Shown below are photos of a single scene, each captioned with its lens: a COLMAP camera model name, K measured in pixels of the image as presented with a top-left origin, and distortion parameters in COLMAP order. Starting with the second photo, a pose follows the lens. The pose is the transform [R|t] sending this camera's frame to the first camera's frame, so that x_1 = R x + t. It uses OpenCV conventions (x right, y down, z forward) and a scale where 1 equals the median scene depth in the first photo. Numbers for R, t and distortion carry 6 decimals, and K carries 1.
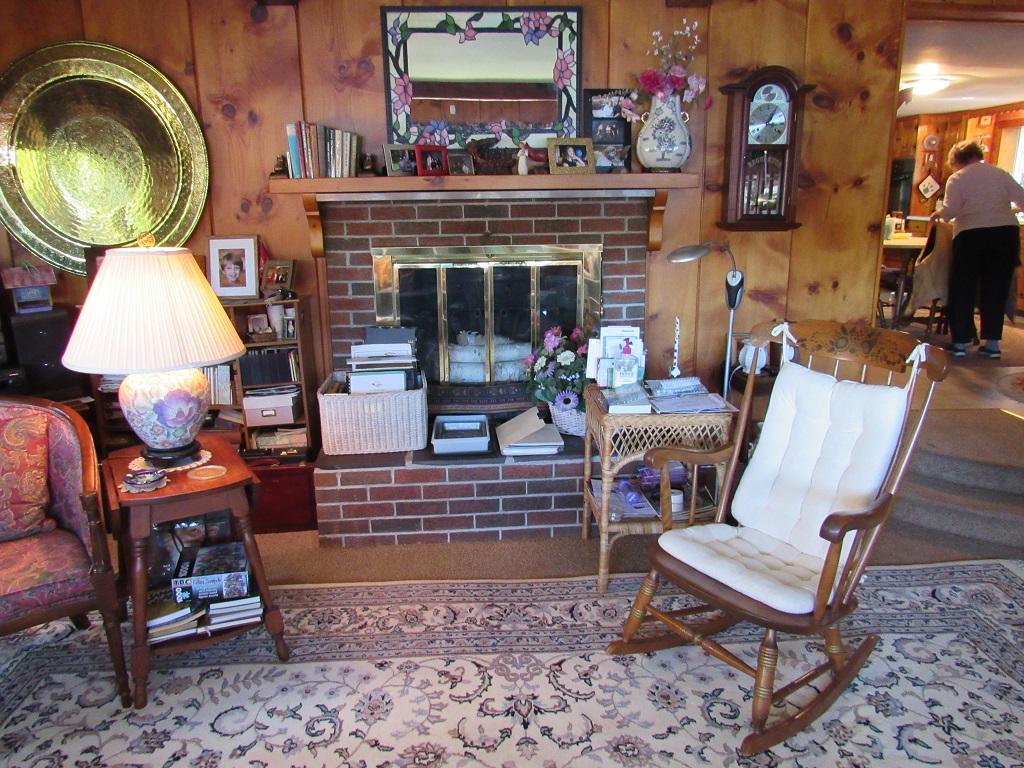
lens RADIAL K [[729.2, 0, 514.3], [0, 729.2, 386.3], [0, 0, 1]] dist [-0.037165, 0.011782]
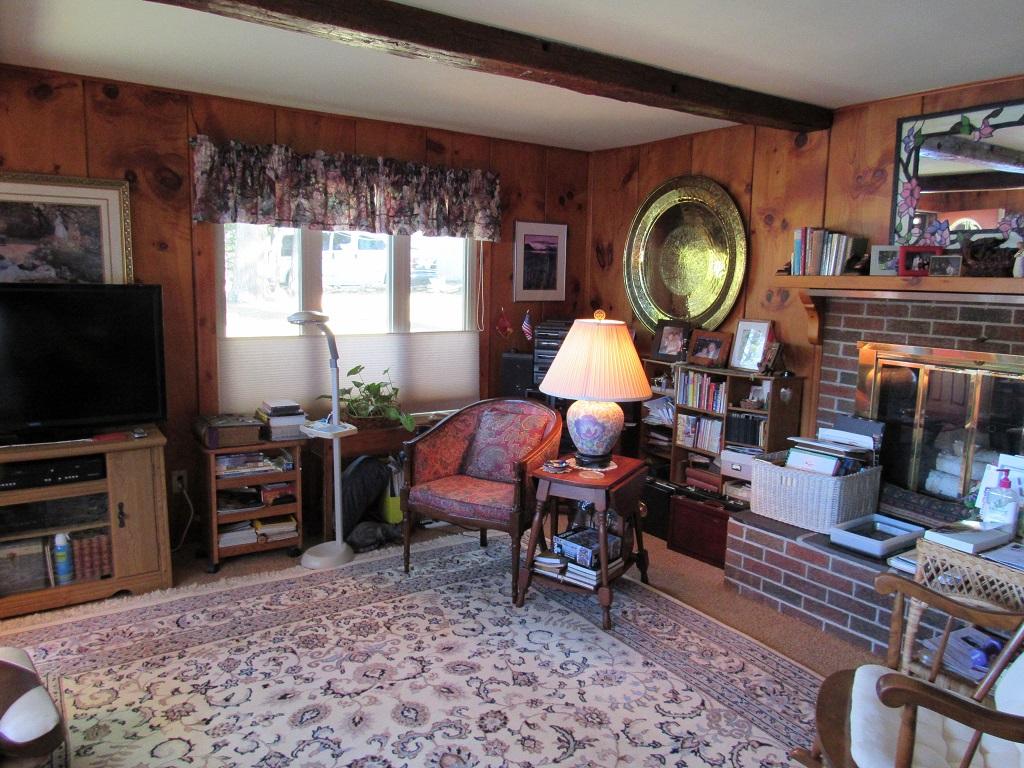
lens RADIAL K [[729.2, 0, 507.7], [0, 729.2, 384.6], [0, 0, 1]] dist [-0.037165, 0.011782]
pose [[0.491194, 0.148070, -0.858373, 0.495935], [-0.241360, 0.969996, 0.029210, -0.040025], [0.836943, 0.192829, 0.512194, 0.054615]]
